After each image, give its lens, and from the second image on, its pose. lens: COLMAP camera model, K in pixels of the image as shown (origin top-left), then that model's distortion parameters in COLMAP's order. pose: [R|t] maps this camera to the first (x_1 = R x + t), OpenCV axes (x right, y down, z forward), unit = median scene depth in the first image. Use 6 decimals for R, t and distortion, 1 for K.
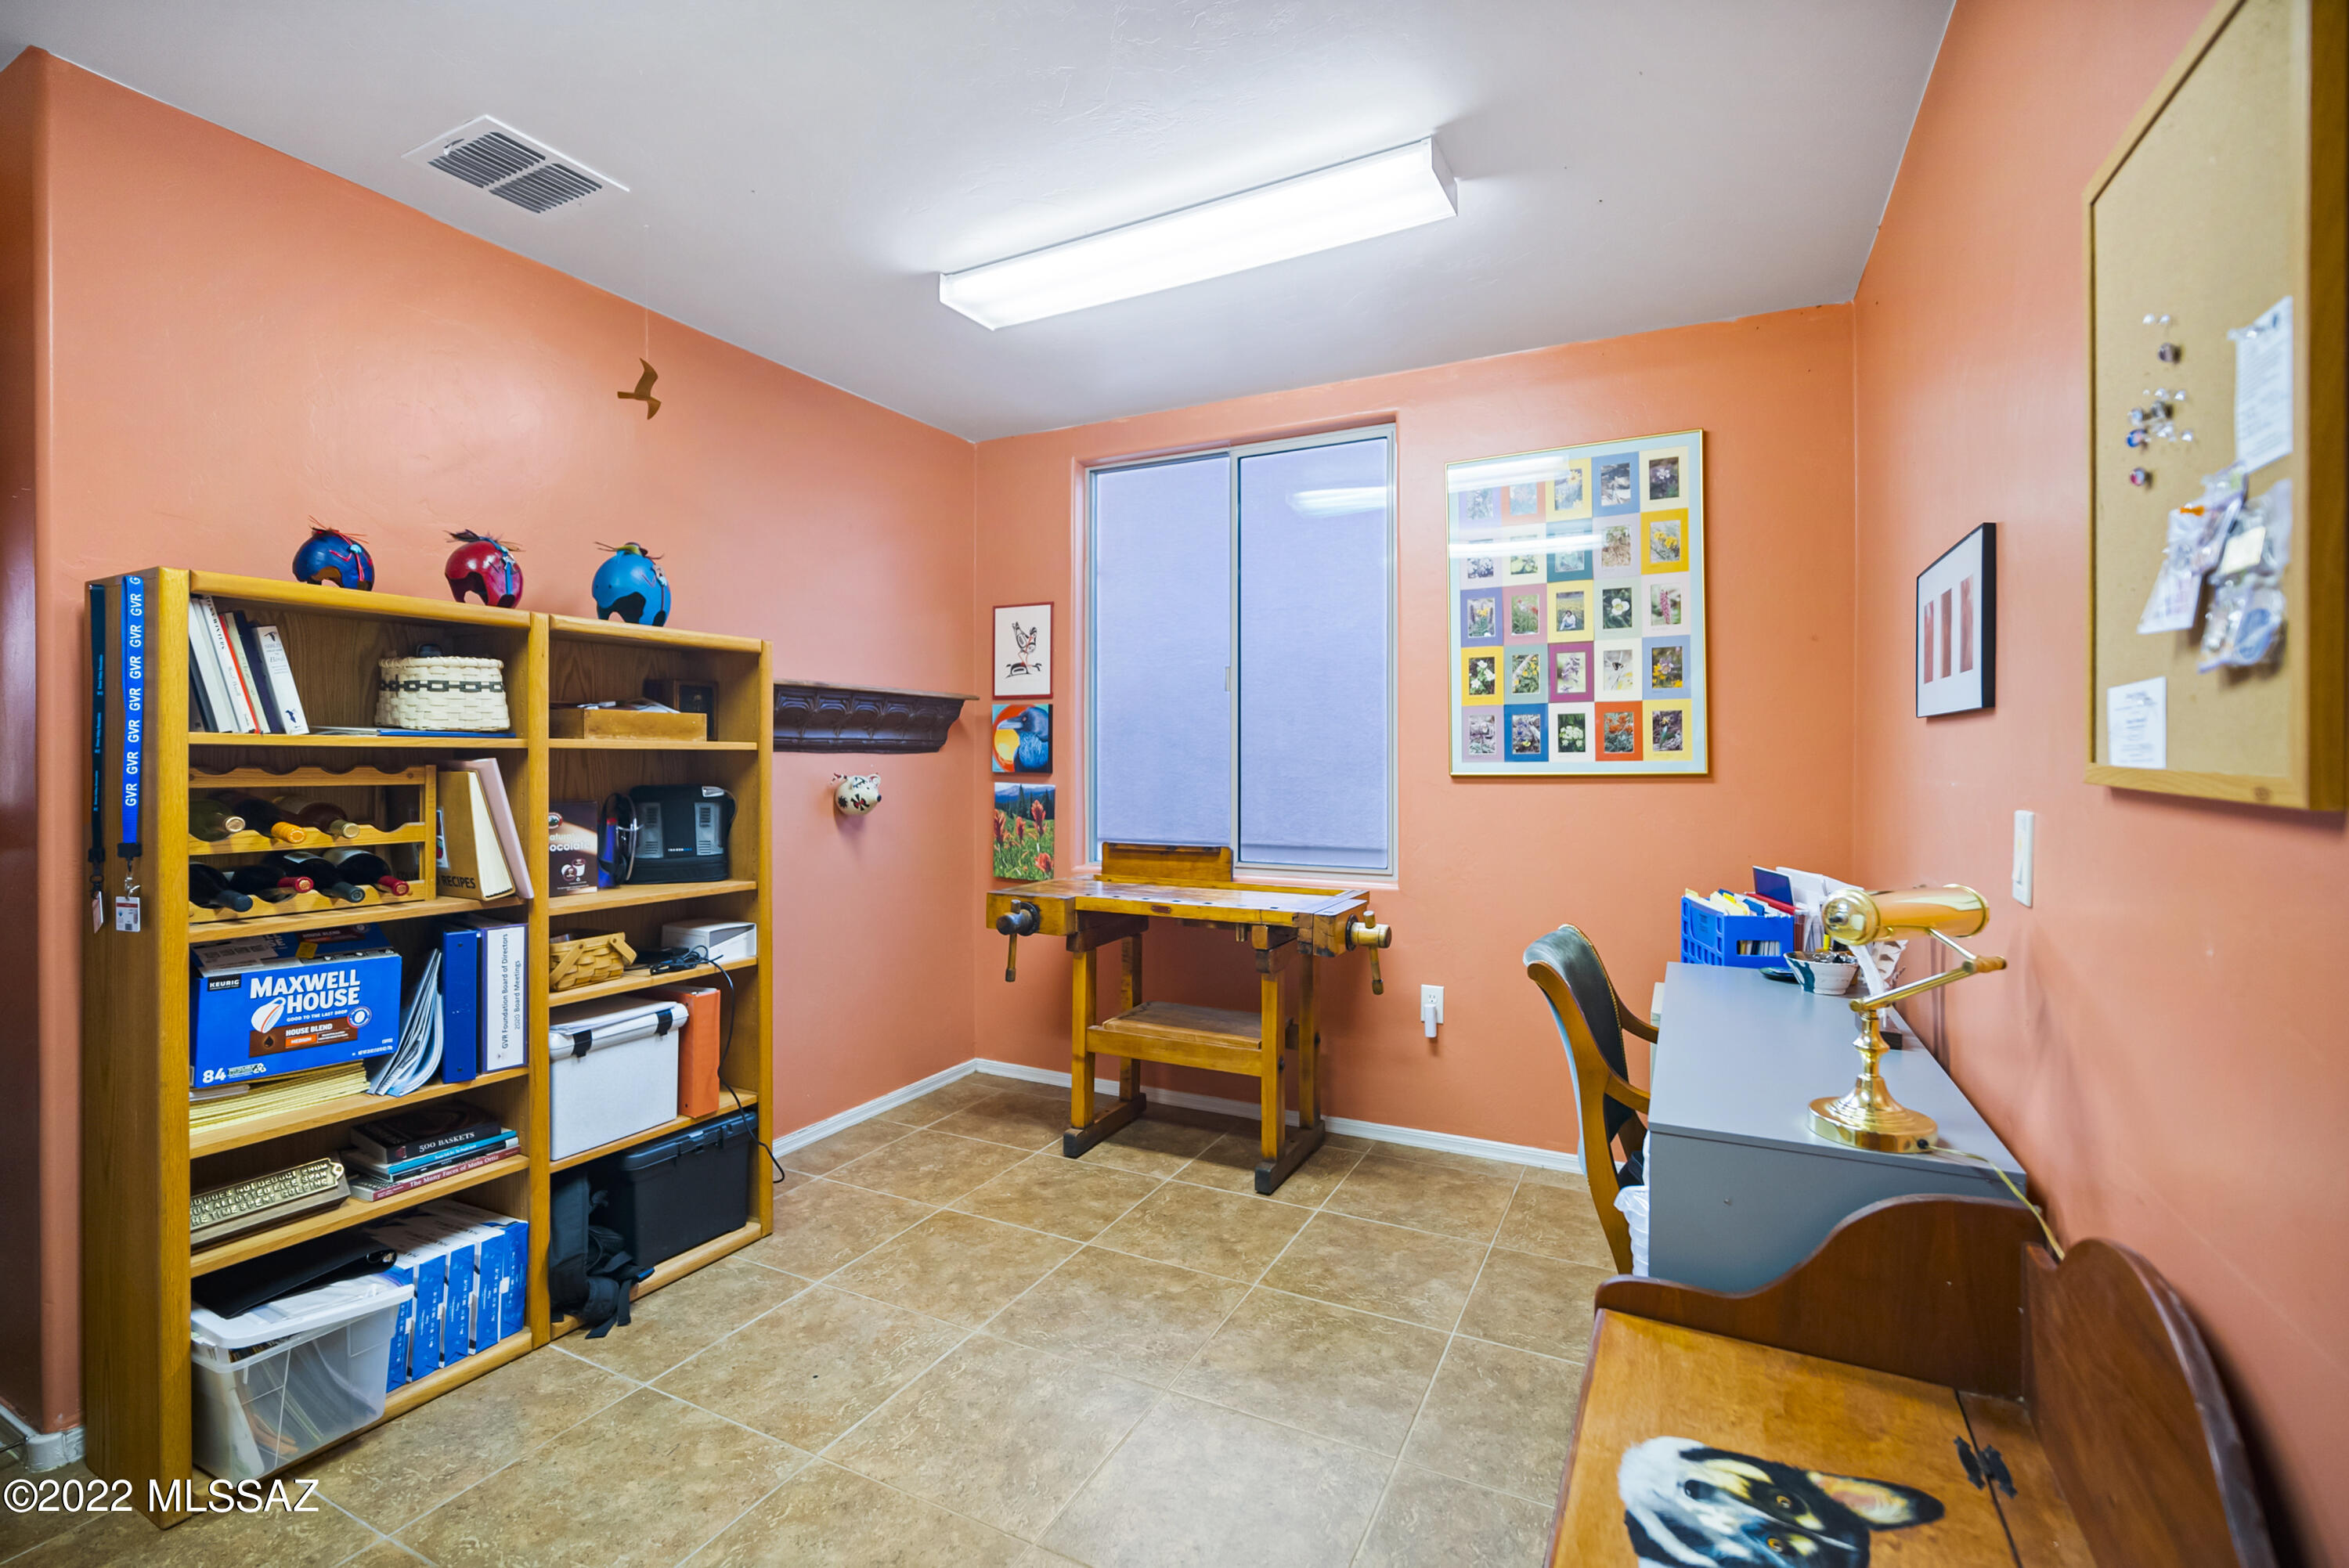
lens RADIAL K [[1035.5, 0, 1171.4], [0, 1035.5, 722.9], [0, 0, 1]] dist [-0.002034, -0.000160]
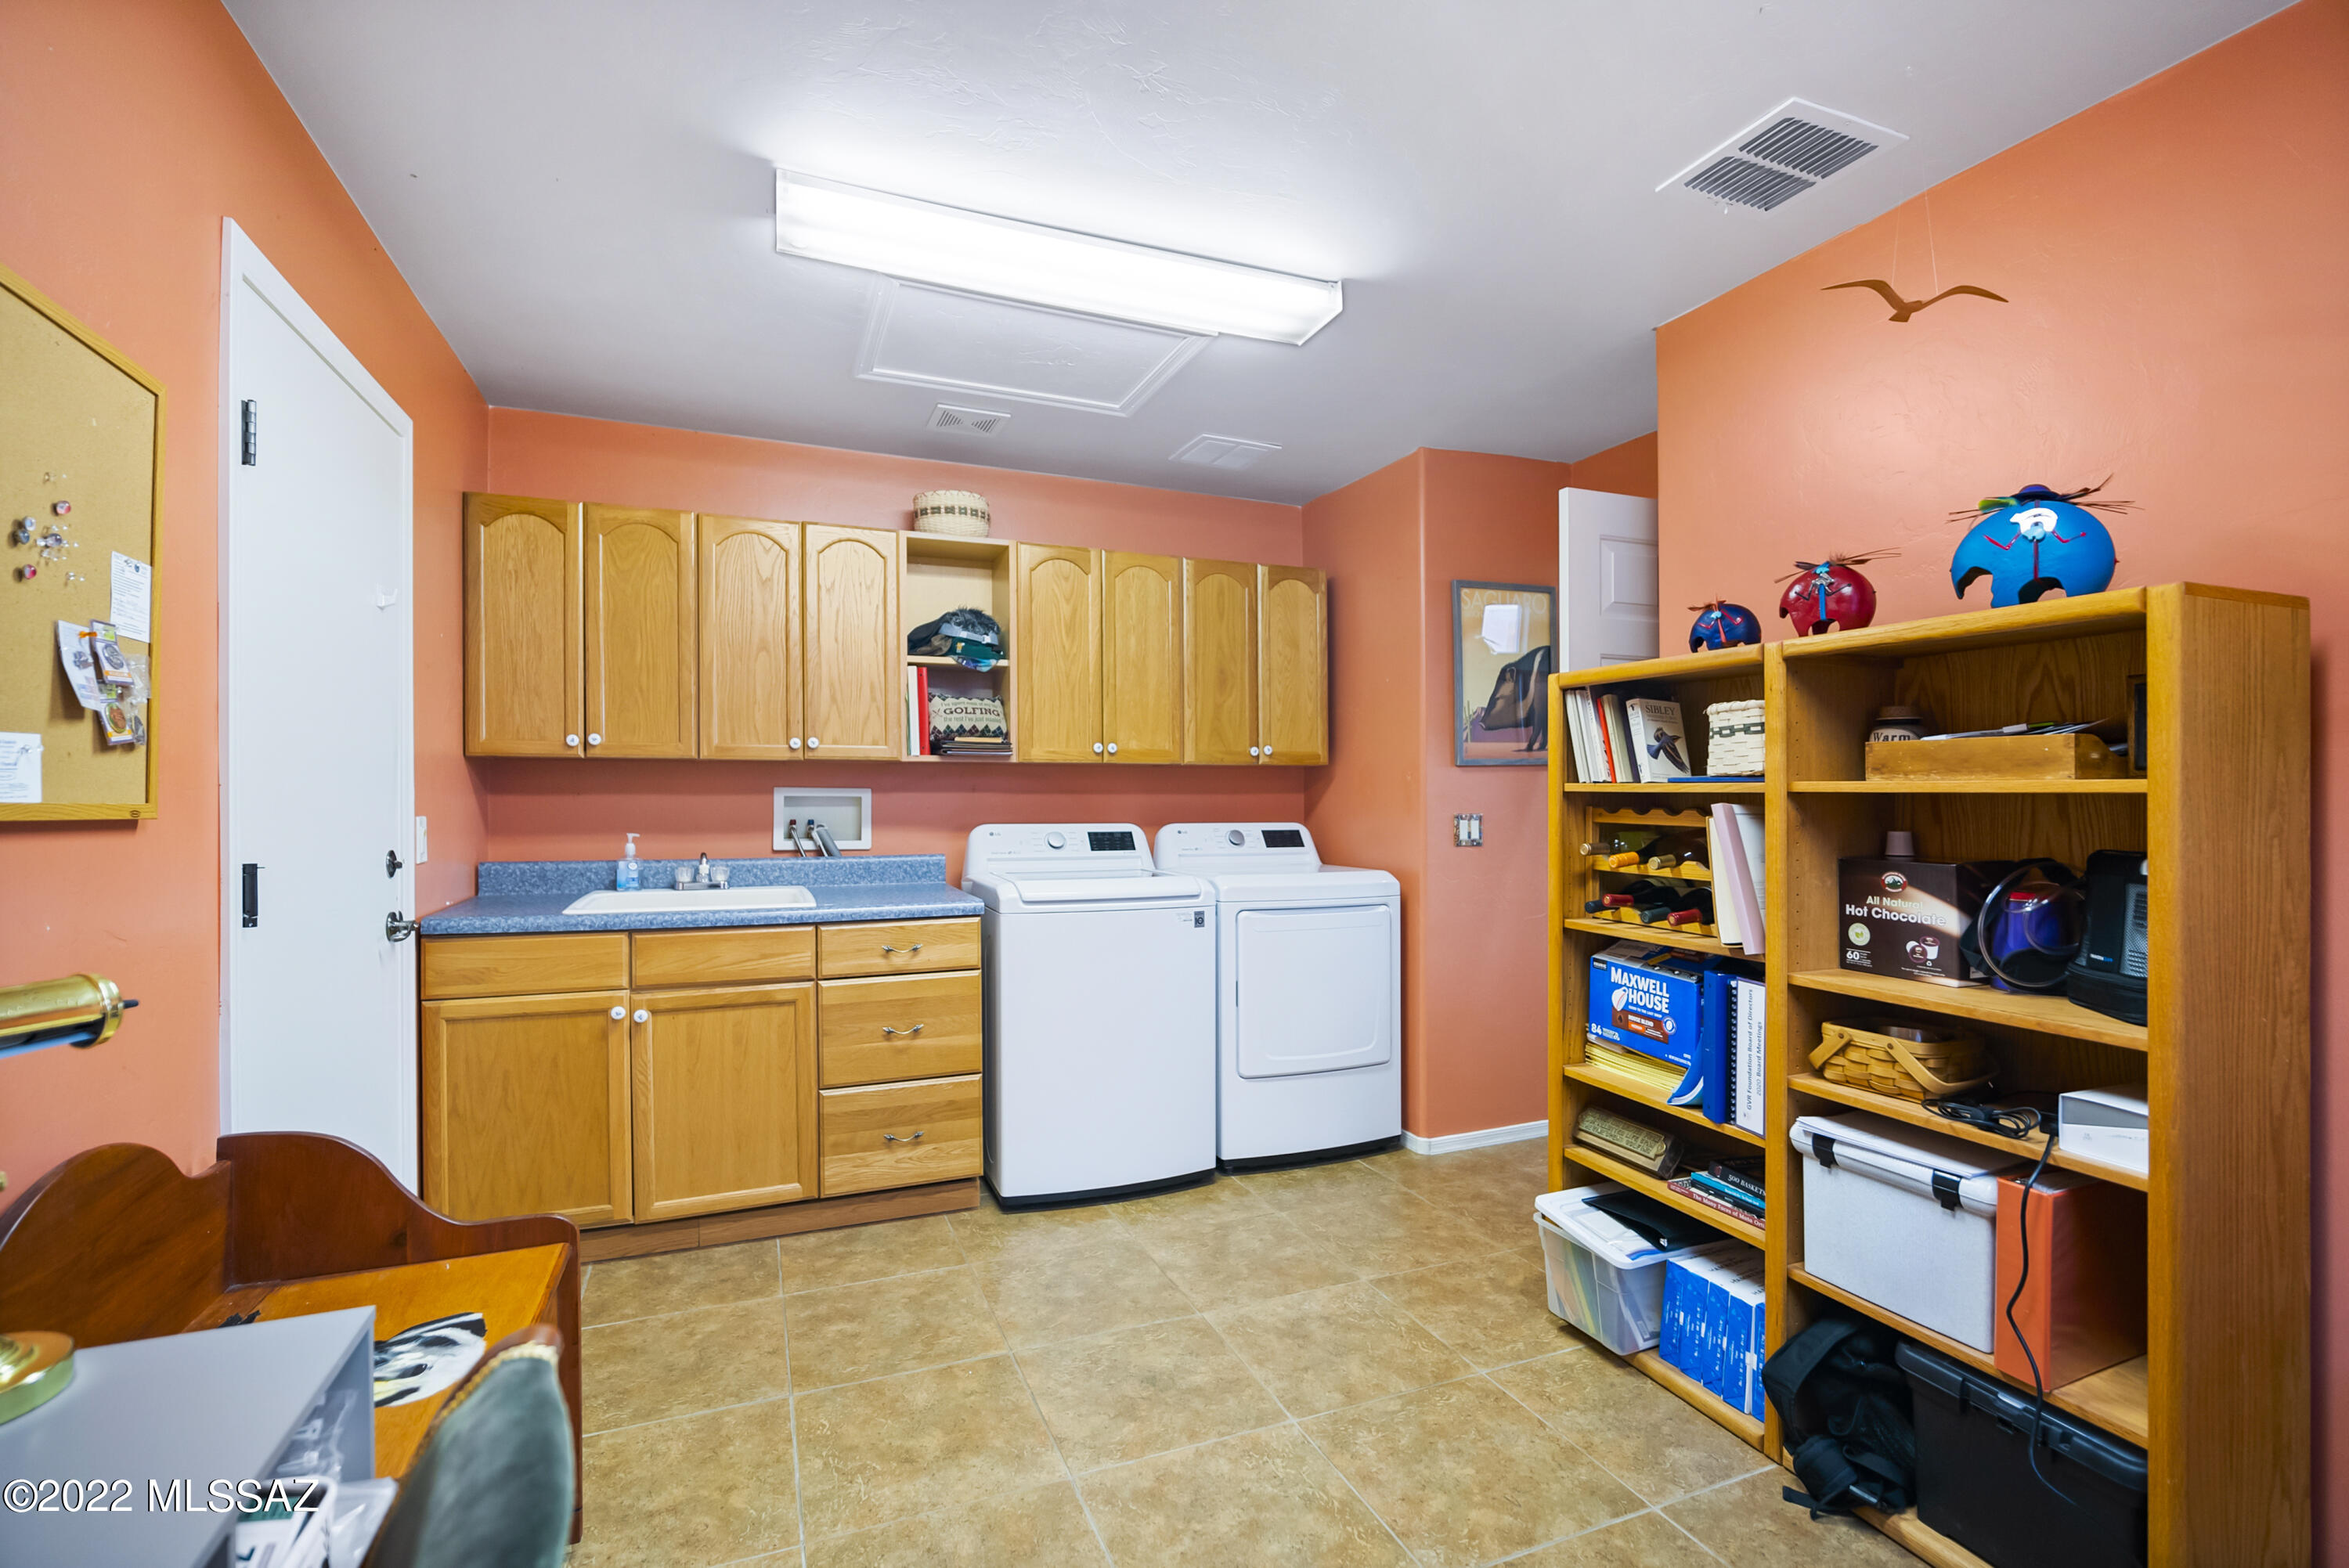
lens RADIAL K [[1033.7, 0, 1174.5], [0, 1033.7, 784.0], [0, 0, 1]] dist [-0.008907, 0.000244]
pose [[-0.644501, -0.011705, -0.764514, 0.422618], [0.018867, 0.999335, -0.031206, 0.036641], [0.764371, -0.034537, -0.643852, 1.226095]]
